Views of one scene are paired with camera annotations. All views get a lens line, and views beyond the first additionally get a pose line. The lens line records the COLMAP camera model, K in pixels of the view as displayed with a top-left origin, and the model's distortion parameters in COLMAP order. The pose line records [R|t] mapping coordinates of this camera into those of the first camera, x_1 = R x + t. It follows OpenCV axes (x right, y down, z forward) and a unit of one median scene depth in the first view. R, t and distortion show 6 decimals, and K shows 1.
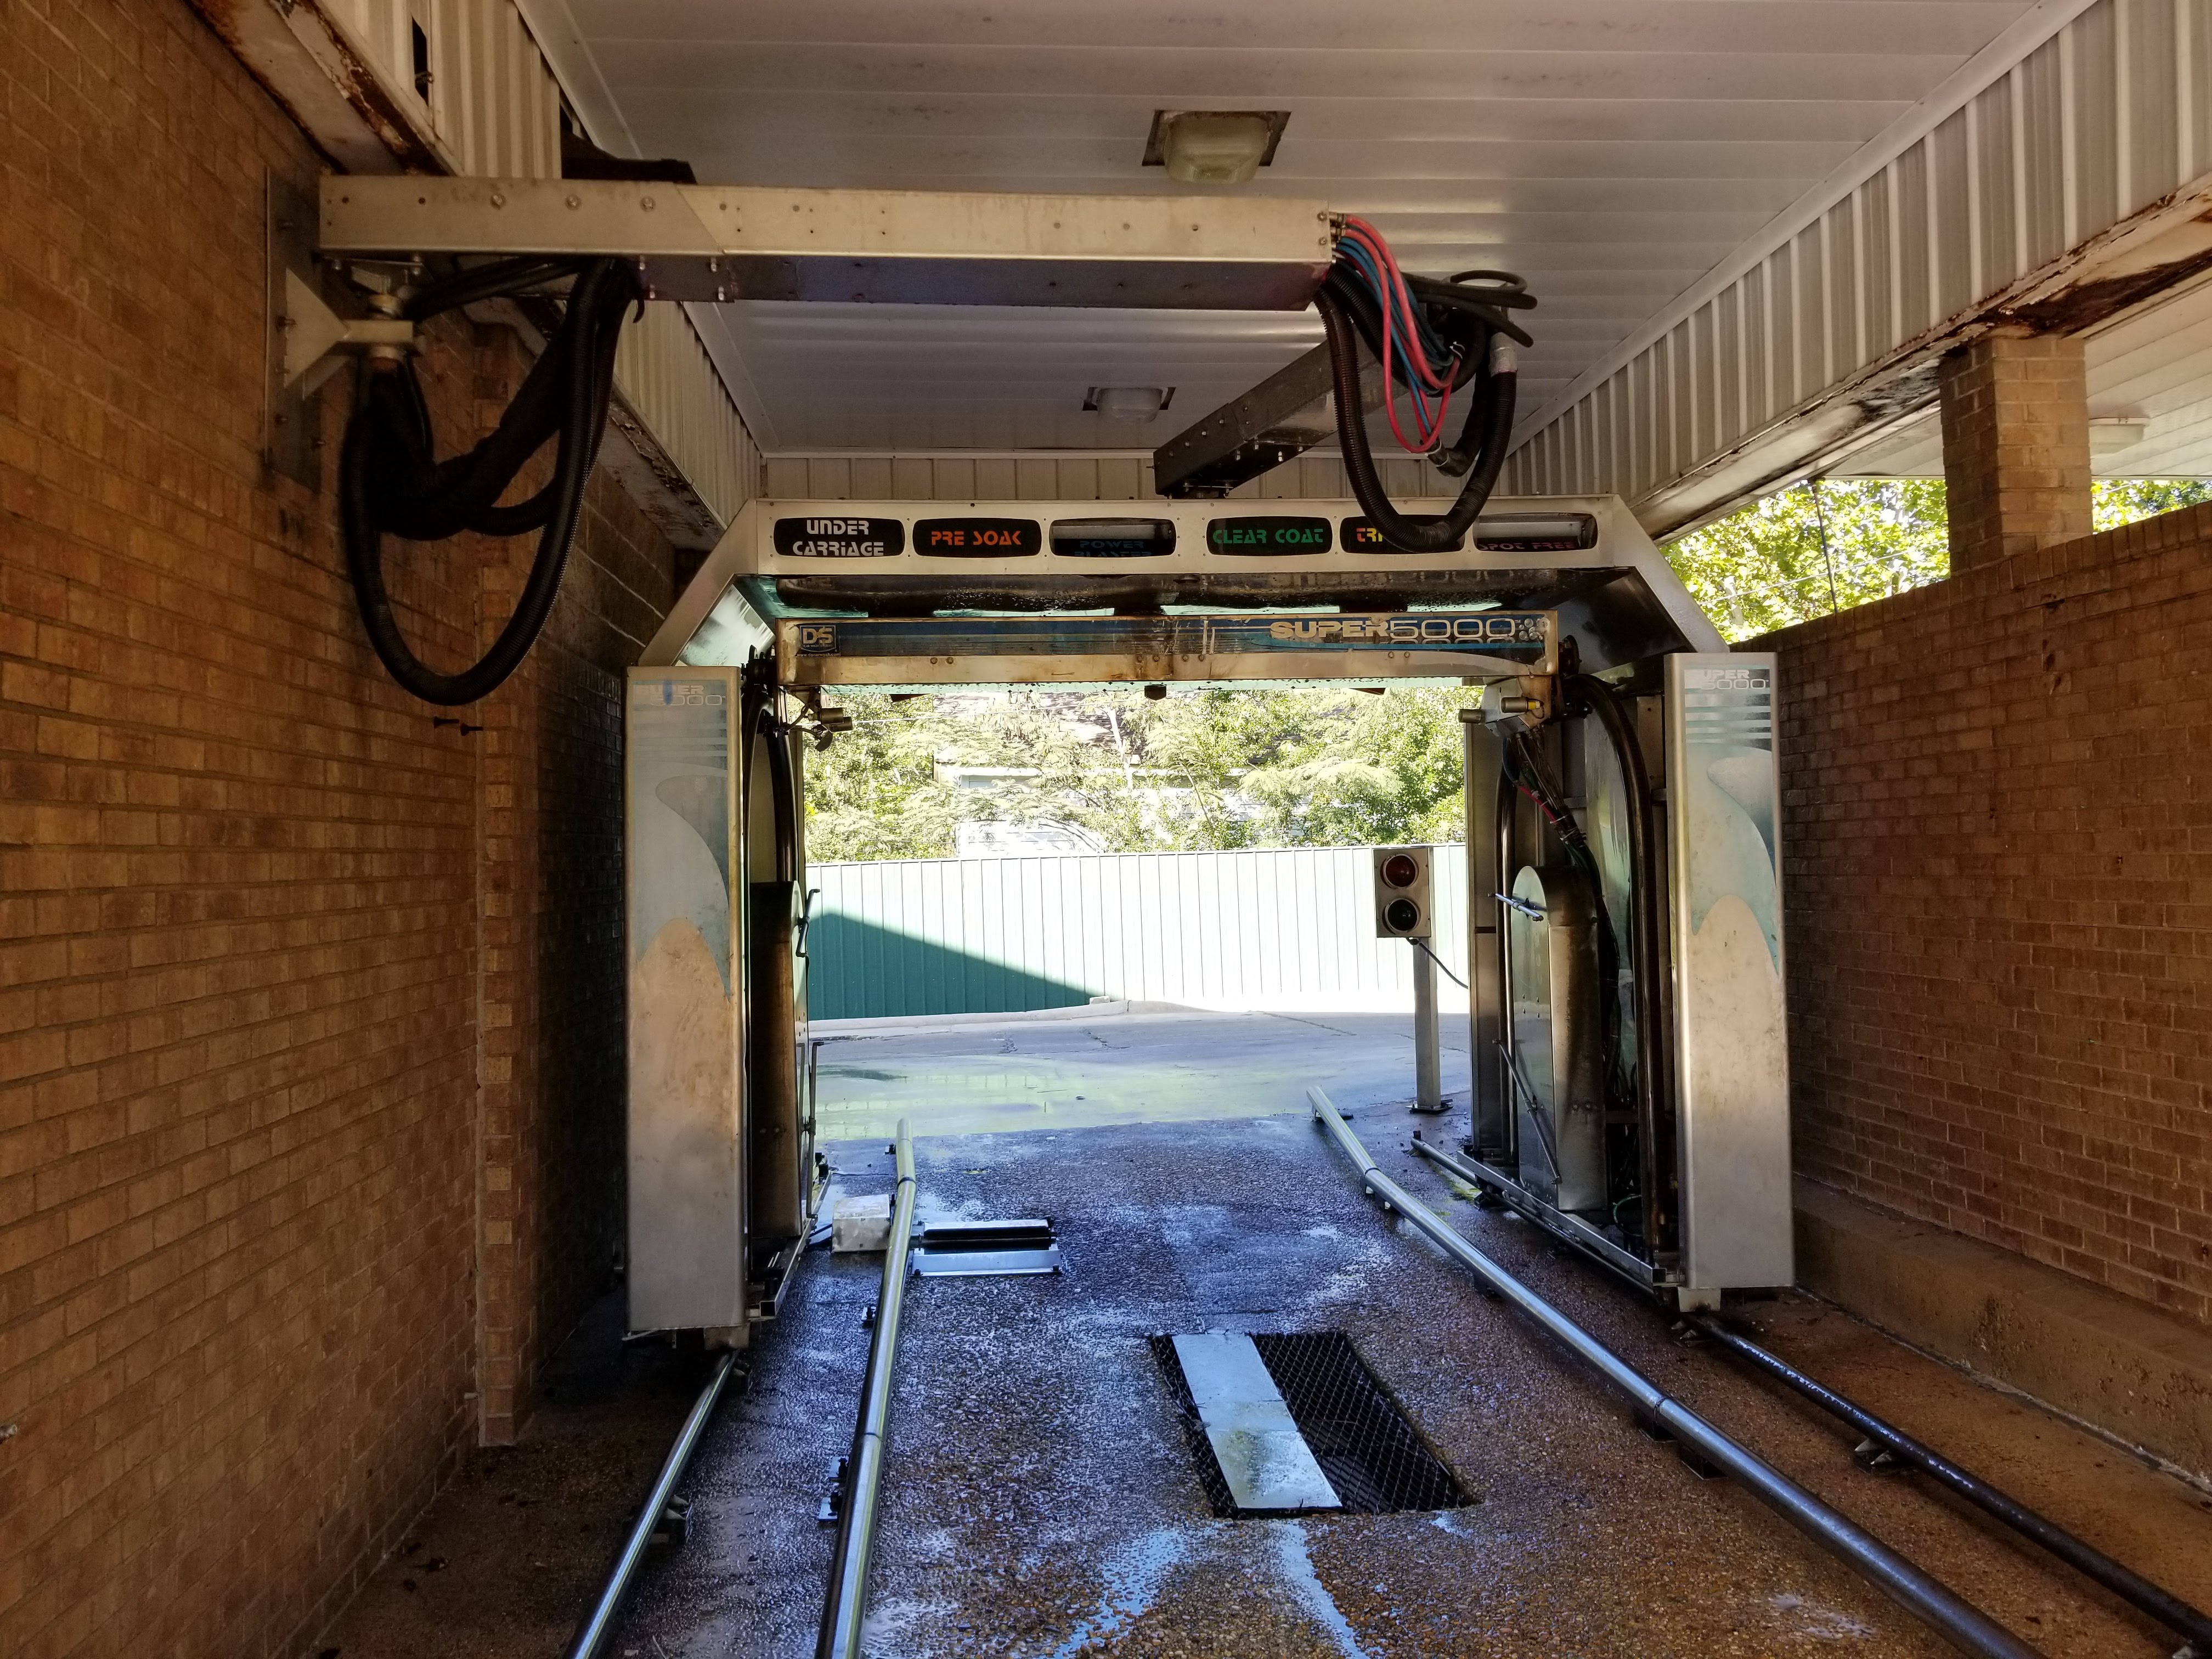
lens RADIAL K [[1742.9, 0, 1106.7], [0, 1742.9, 816.5], [0, 0, 1]] dist [0.083939, -0.132004]
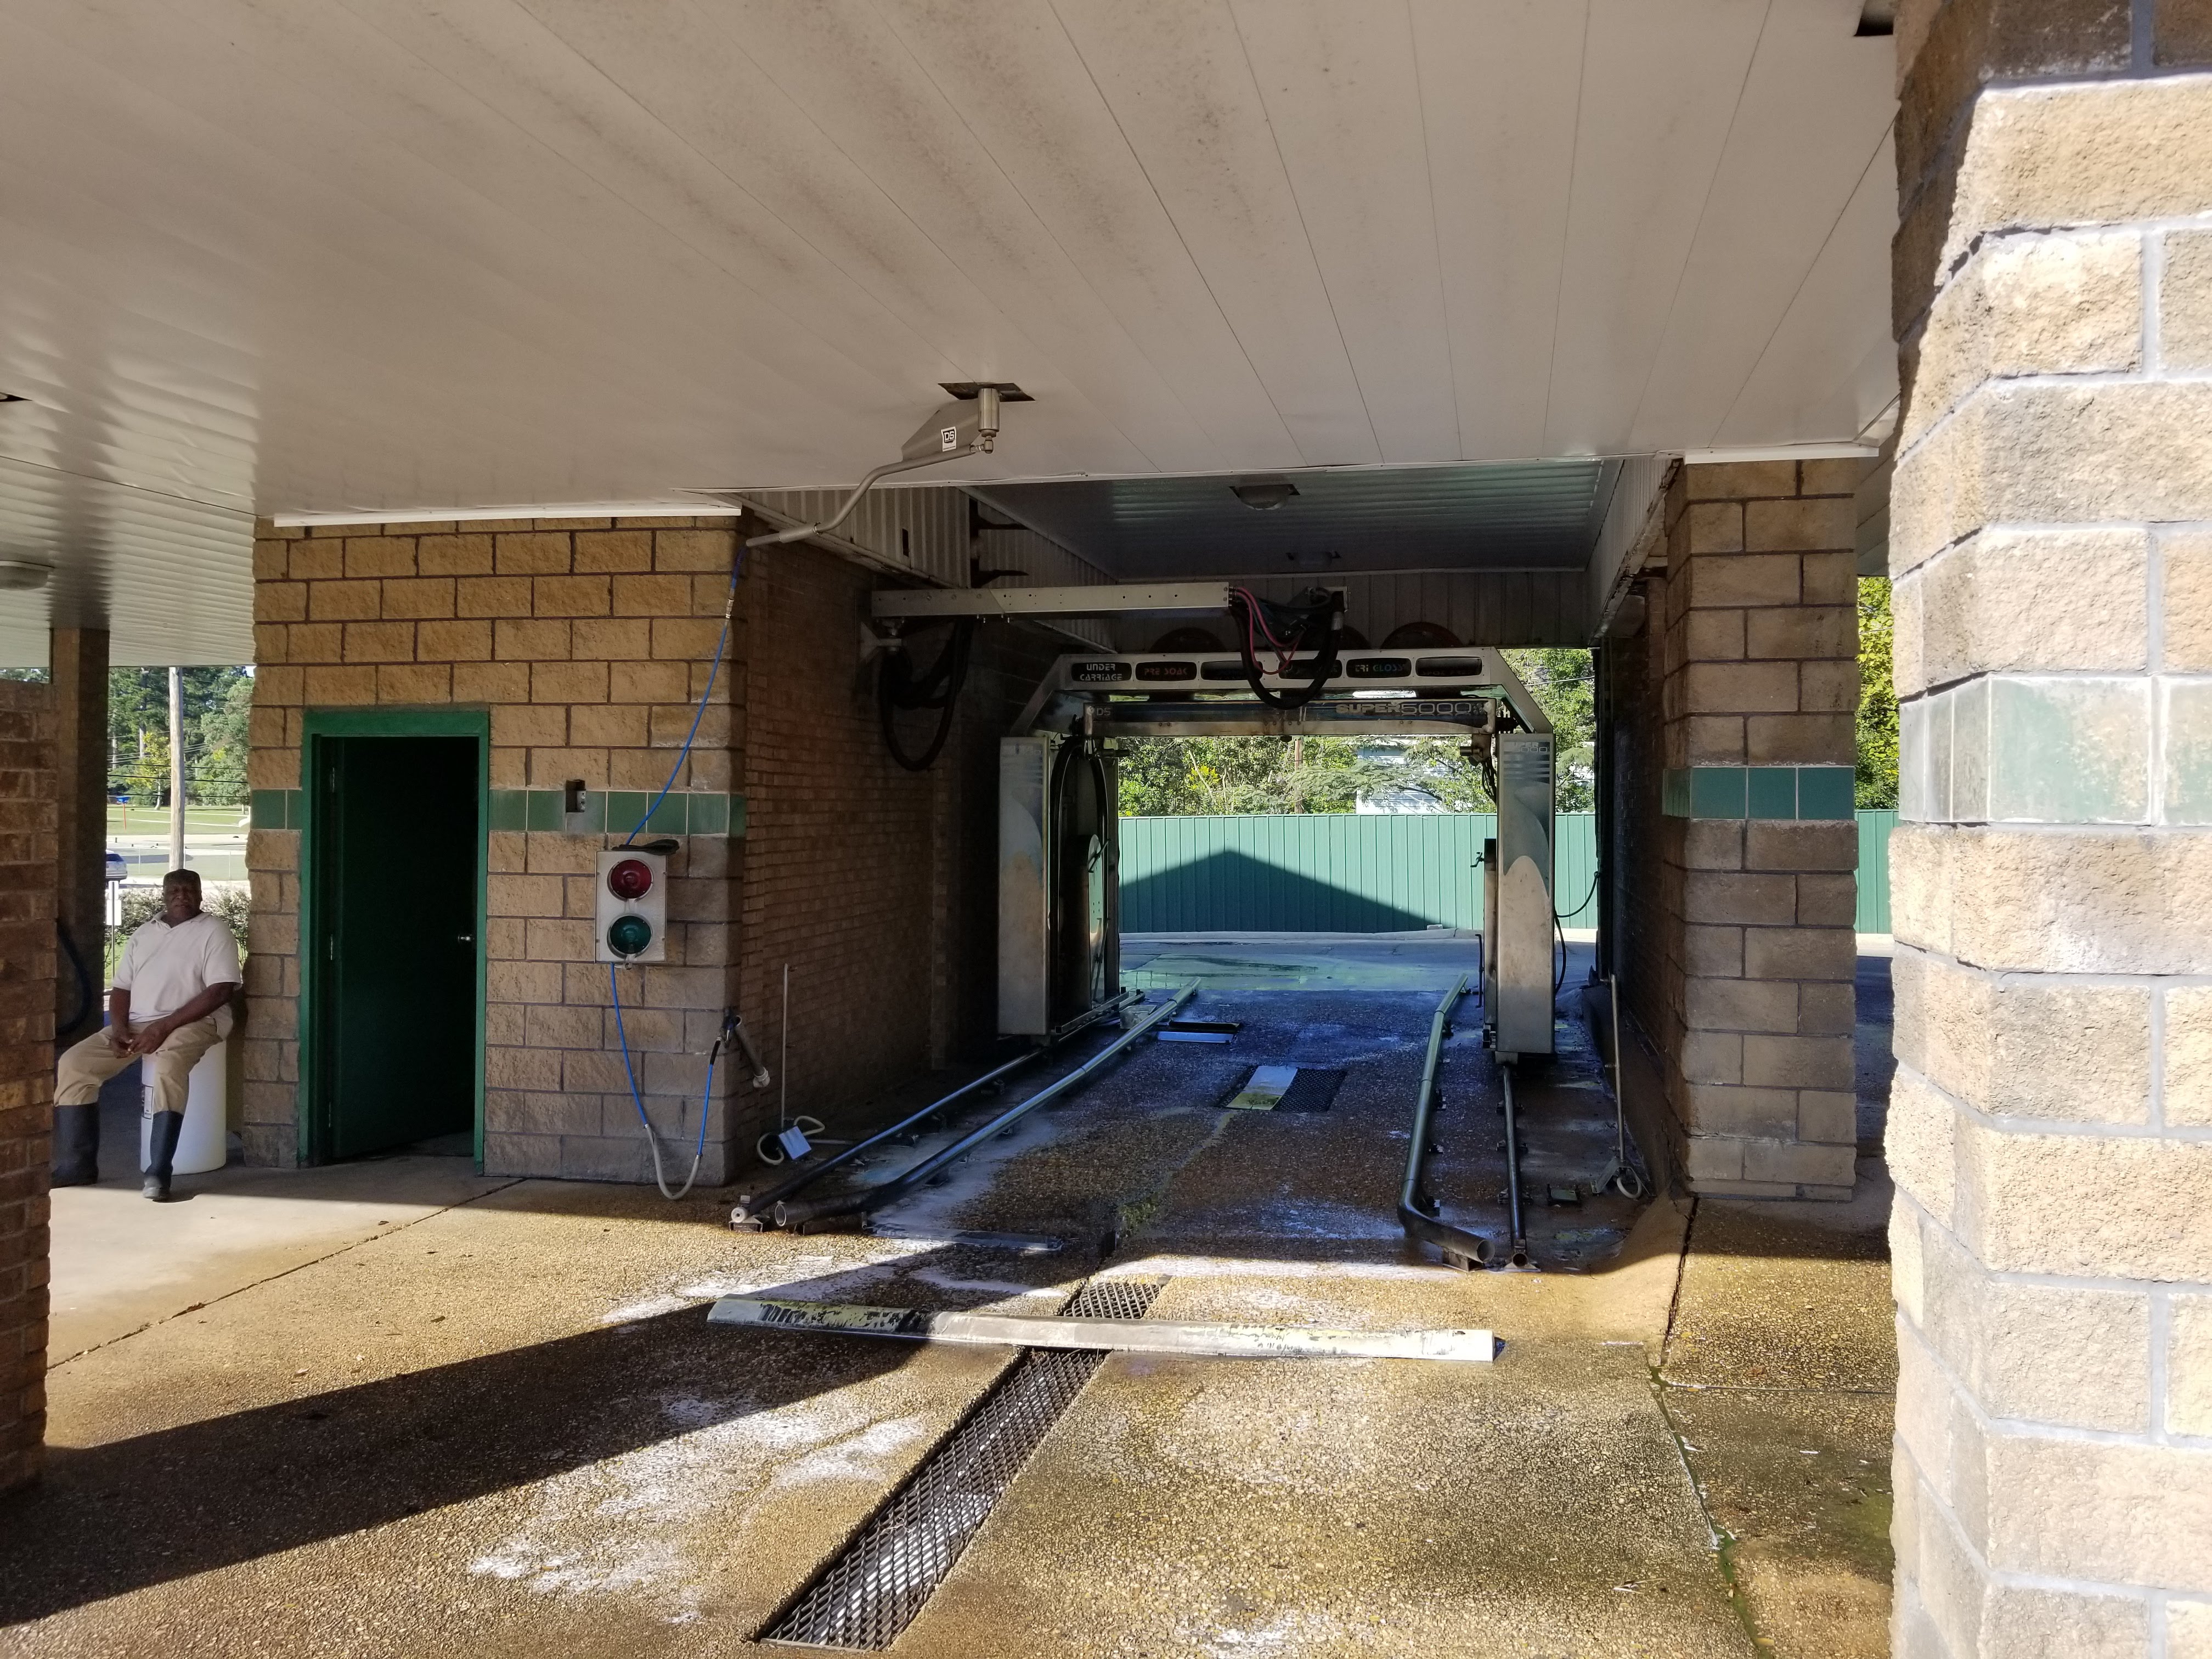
lens RADIAL K [[1742.9, 0, 1106.7], [0, 1742.9, 816.5], [0, 0, 1]] dist [0.083939, -0.132004]
pose [[0.954926, 0.025482, -0.295748, 0.671896], [-0.015083, 0.999187, 0.037392, -0.091572], [0.296460, -0.031246, 0.954534, -1.409425]]
